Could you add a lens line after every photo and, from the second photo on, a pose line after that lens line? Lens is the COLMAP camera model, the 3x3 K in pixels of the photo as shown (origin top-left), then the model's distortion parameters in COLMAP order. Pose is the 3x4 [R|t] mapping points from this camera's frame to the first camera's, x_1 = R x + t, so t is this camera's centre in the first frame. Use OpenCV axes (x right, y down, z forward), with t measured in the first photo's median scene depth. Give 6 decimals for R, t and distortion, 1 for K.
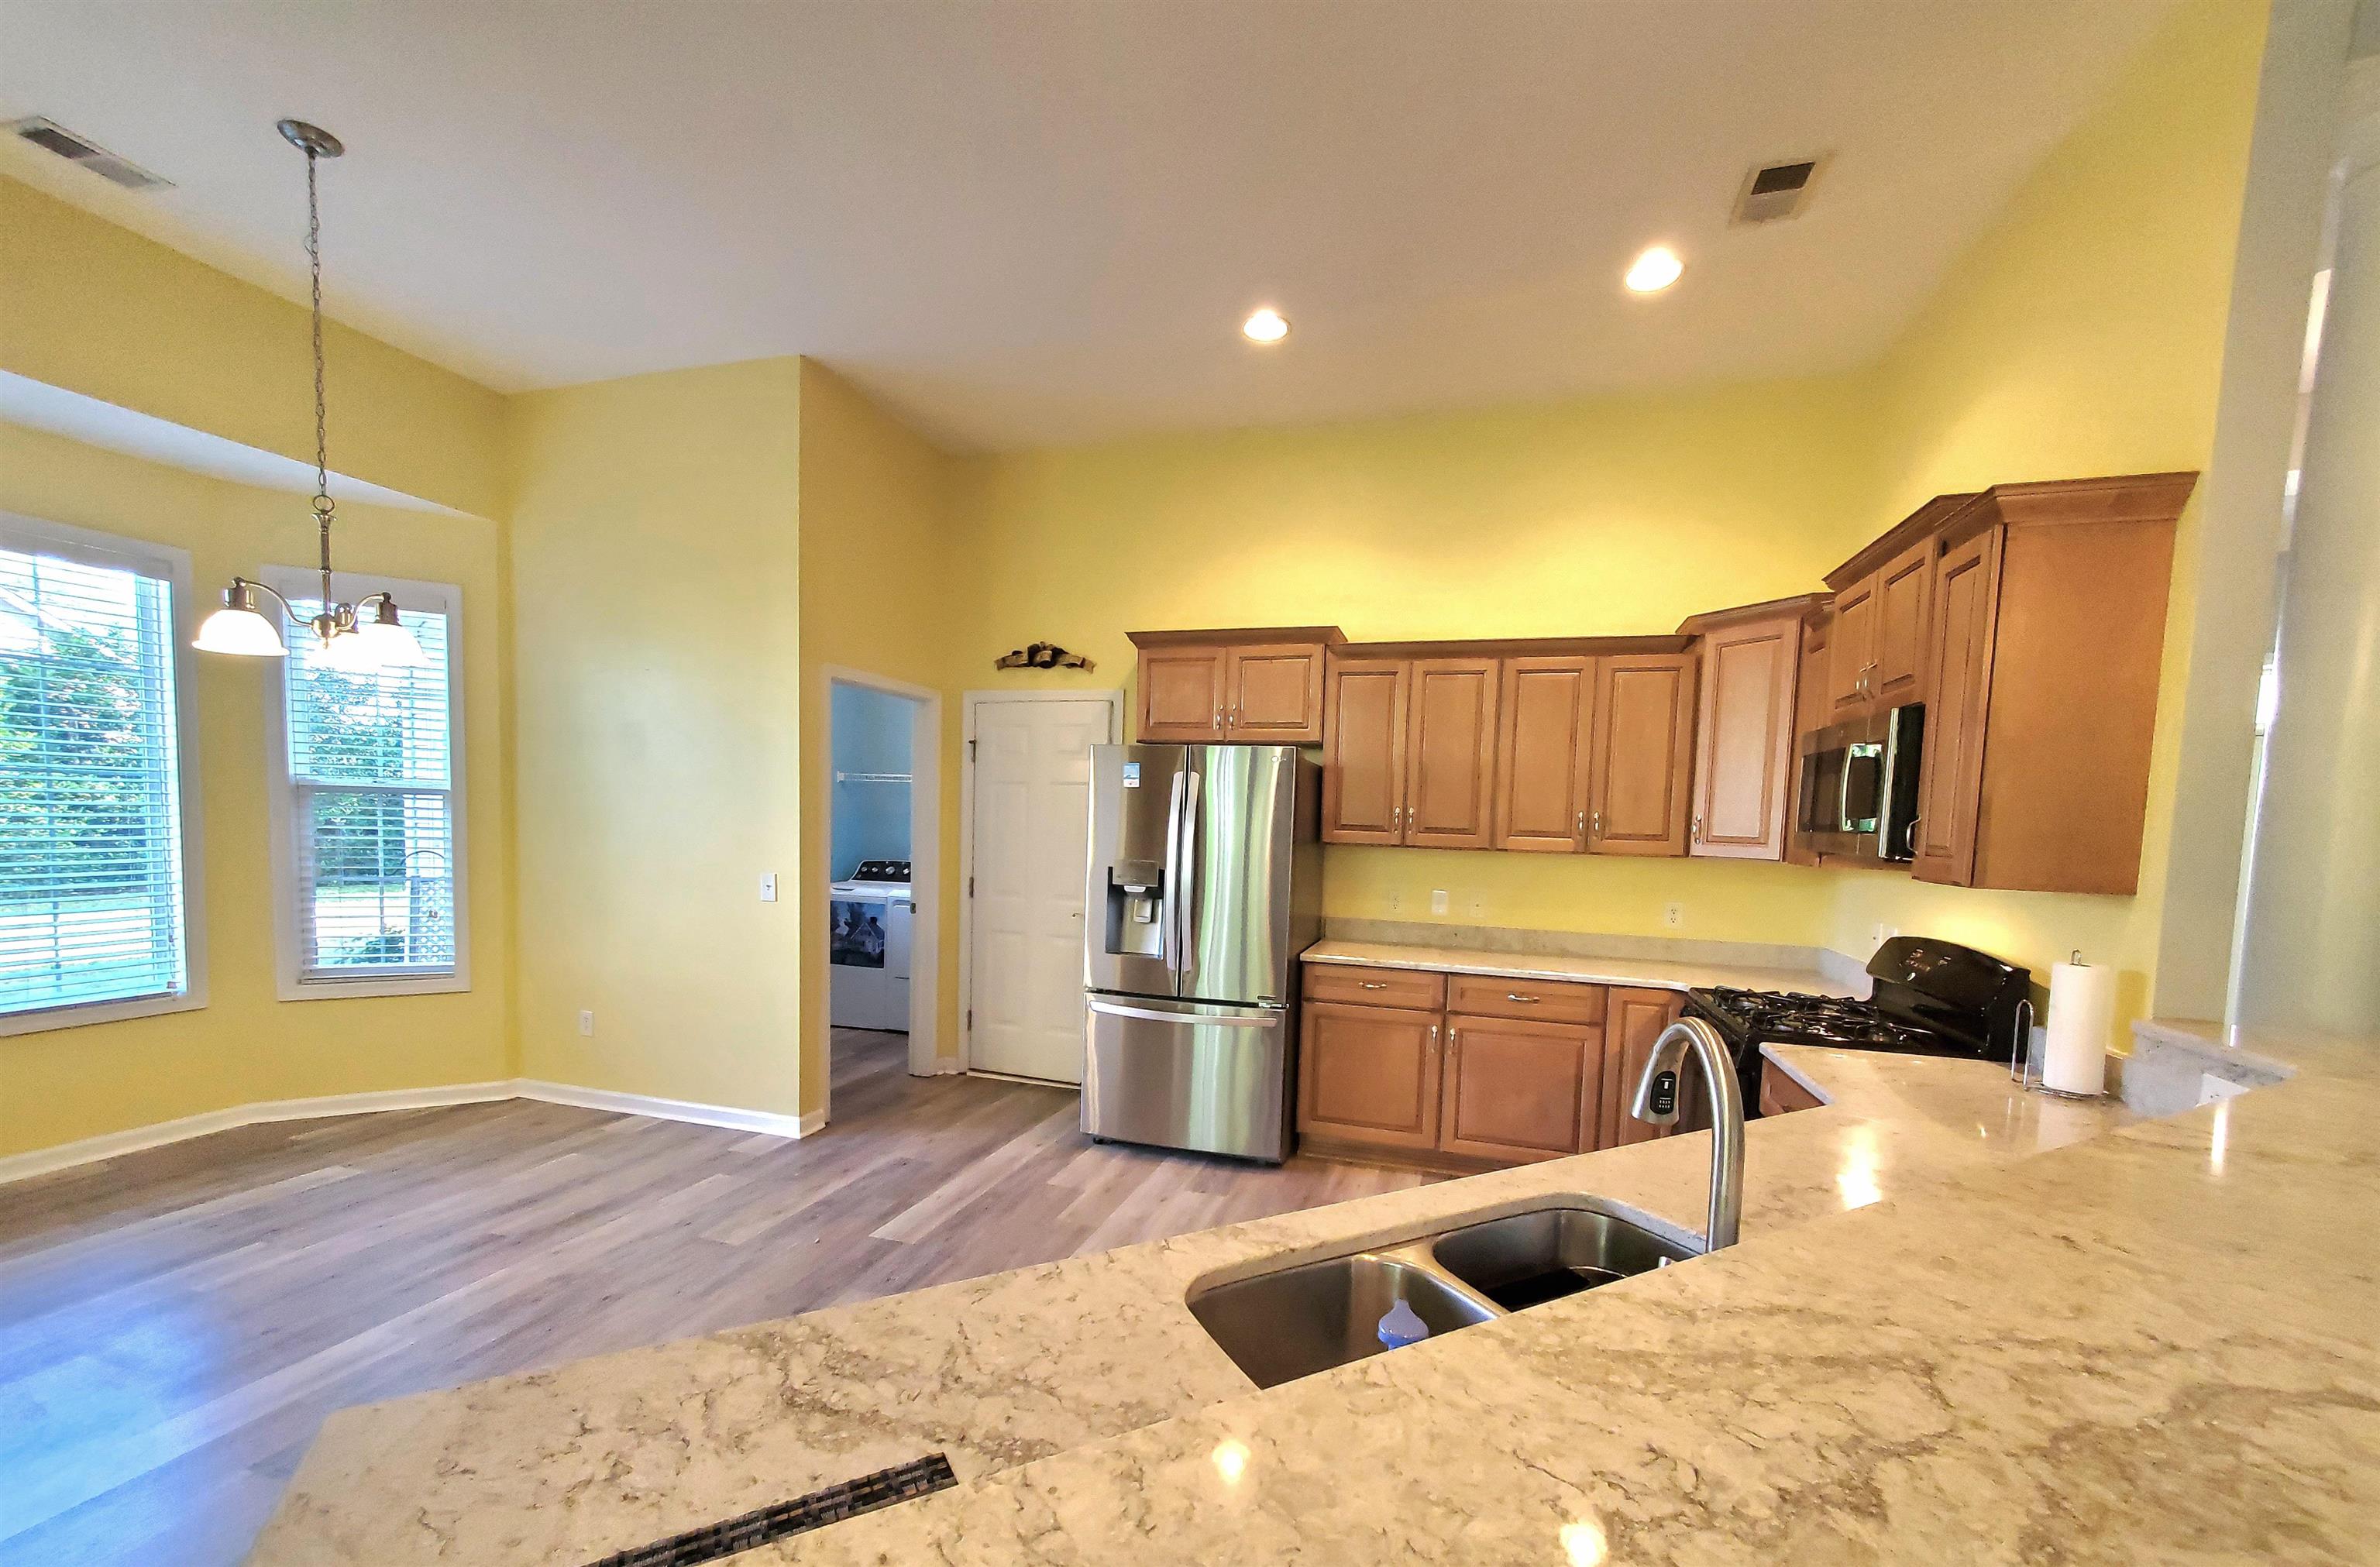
lens RADIAL K [[943.7, 0, 1220.0], [0, 943.7, 896.9], [0, 0, 1]] dist [-0.000089, -0.000061]
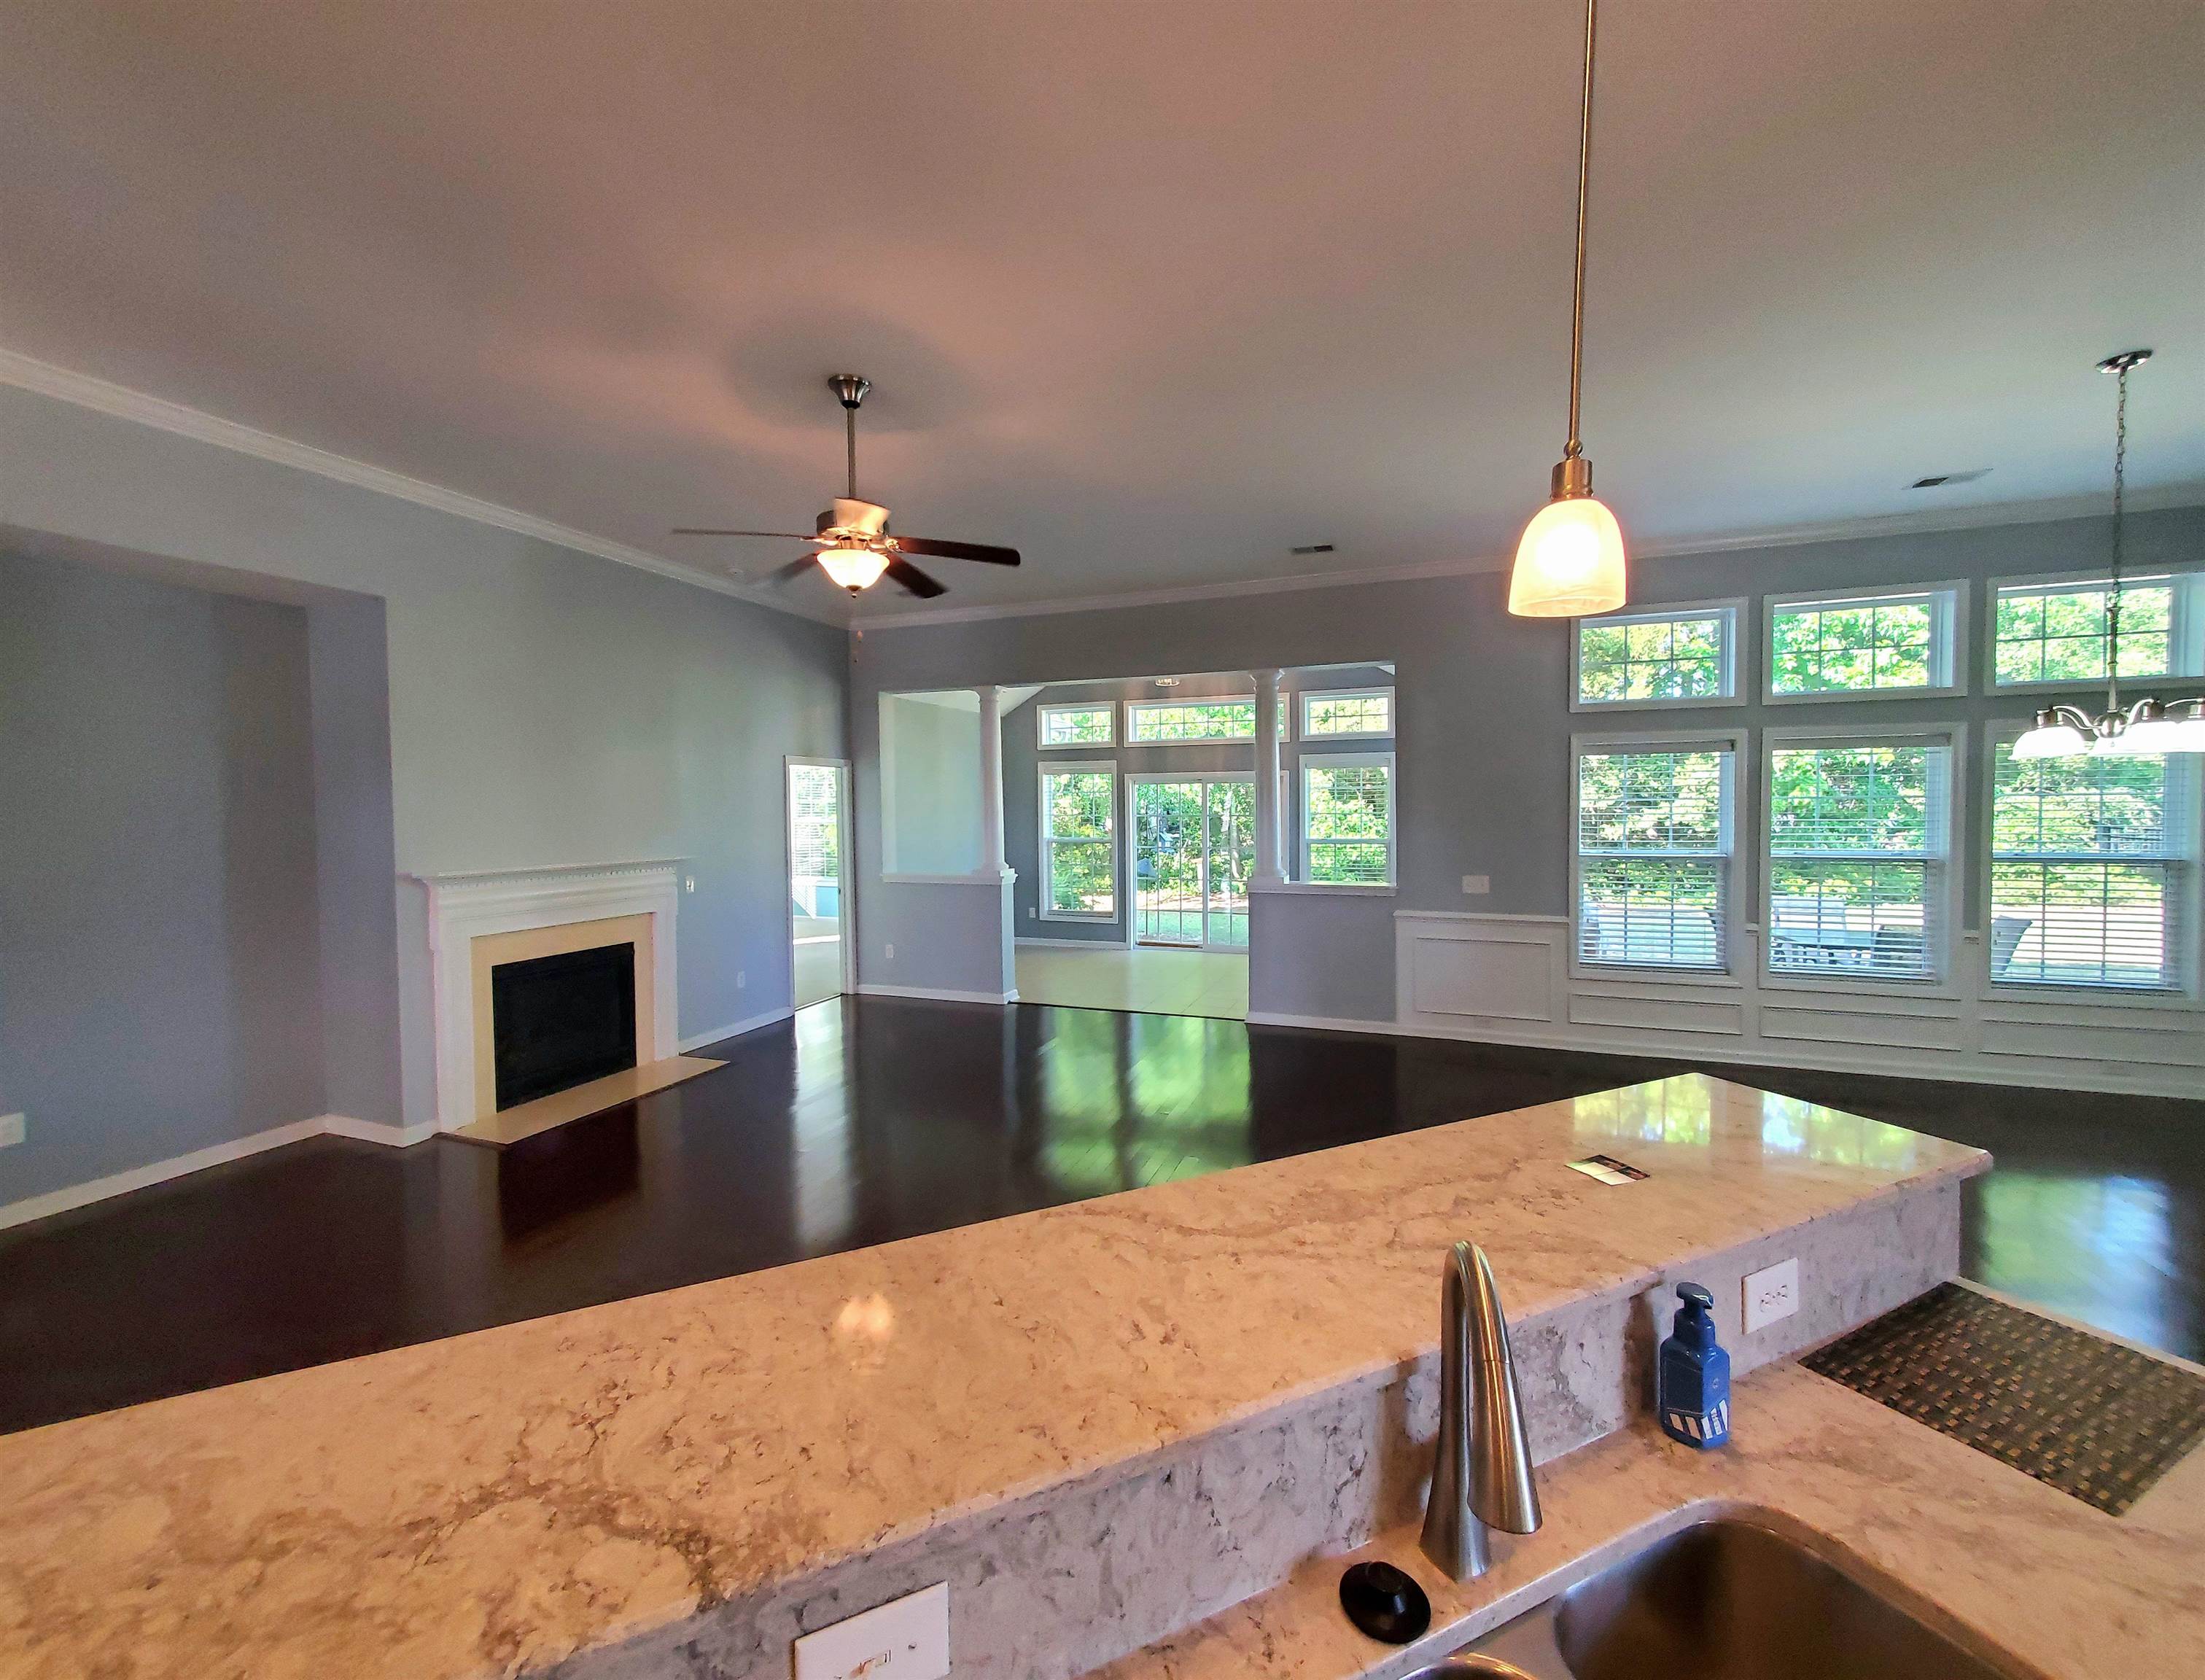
lens RADIAL K [[893.5, 0, 1098.9], [0, 893.5, 822.2], [0, 0, 1]] dist [0.014492, 0.000084]
pose [[-0.997035, -0.019412, 0.074463, 0.190692], [-0.011336, 0.994153, 0.107382, -0.086144], [-0.076112, 0.106219, -0.991425, 0.432783]]
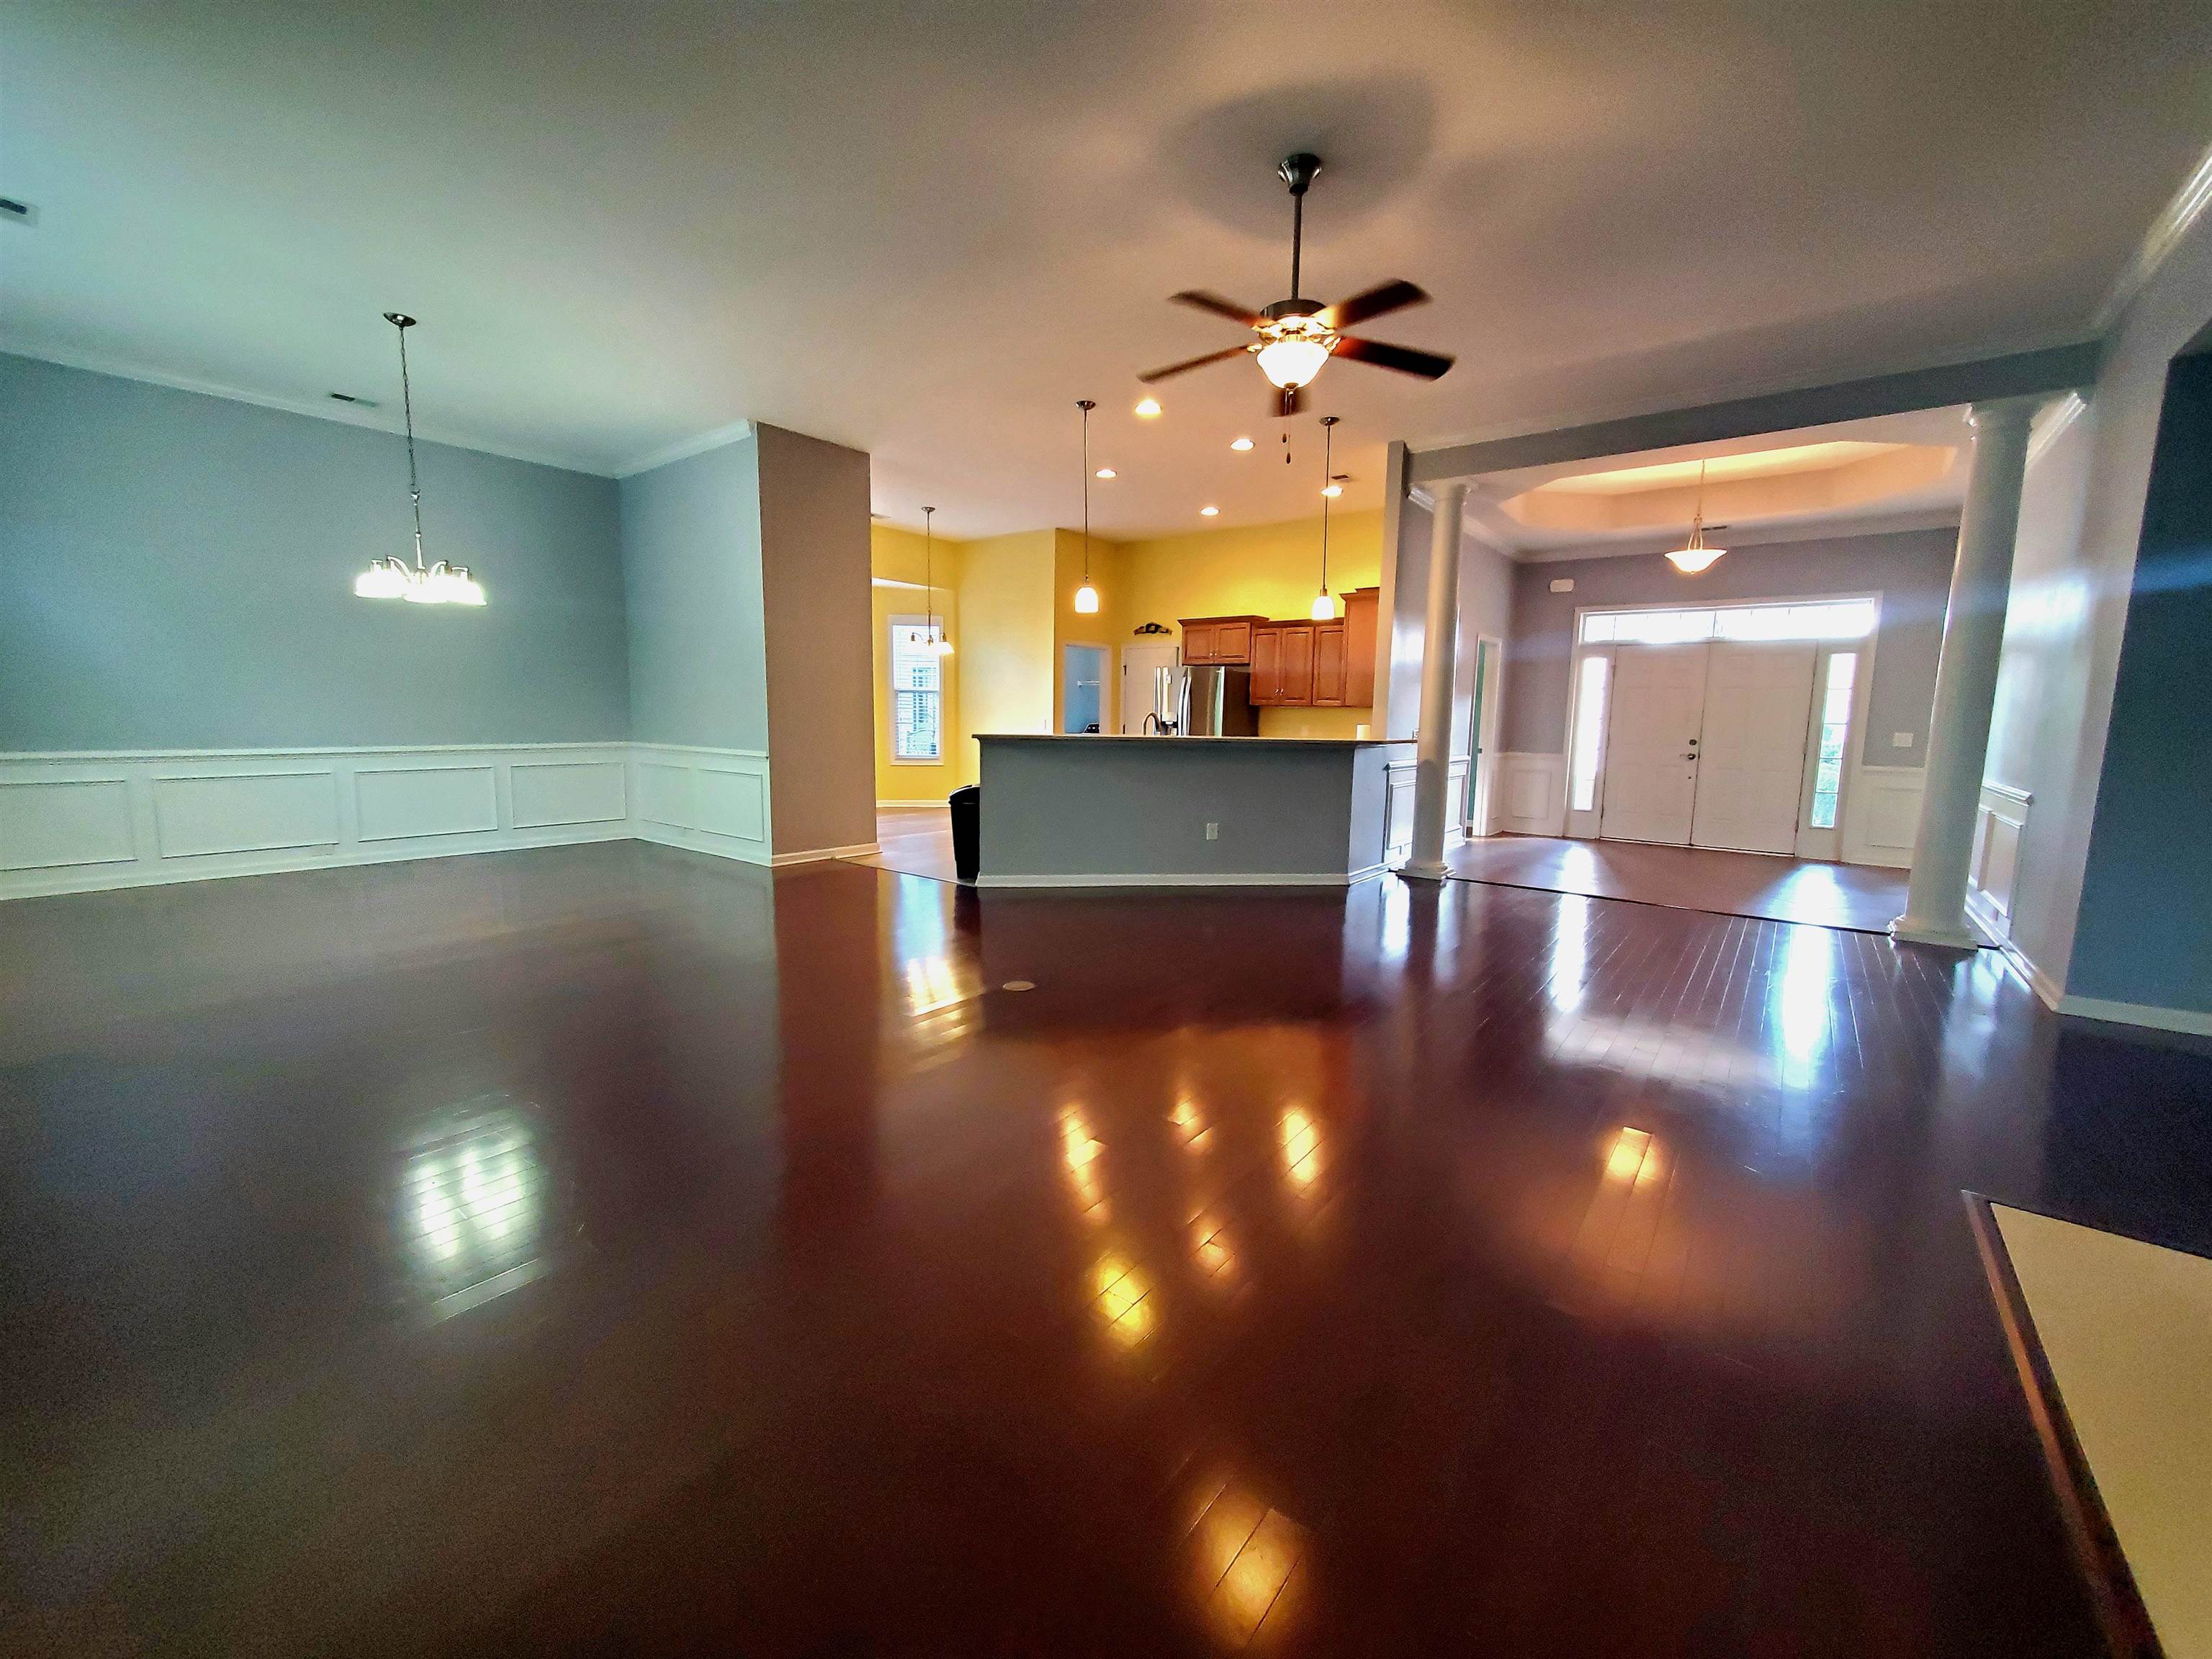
lens RADIAL K [[882.8, 0, 1107.4], [0, 882.8, 817.8], [0, 0, 1]] dist [0.008288, 0.000427]
pose [[0.925413, 0.032165, -0.377592, 0.642915], [-0.022589, 0.999302, 0.029763, 0.172051], [0.378285, -0.019014, 0.925494, -1.240187]]
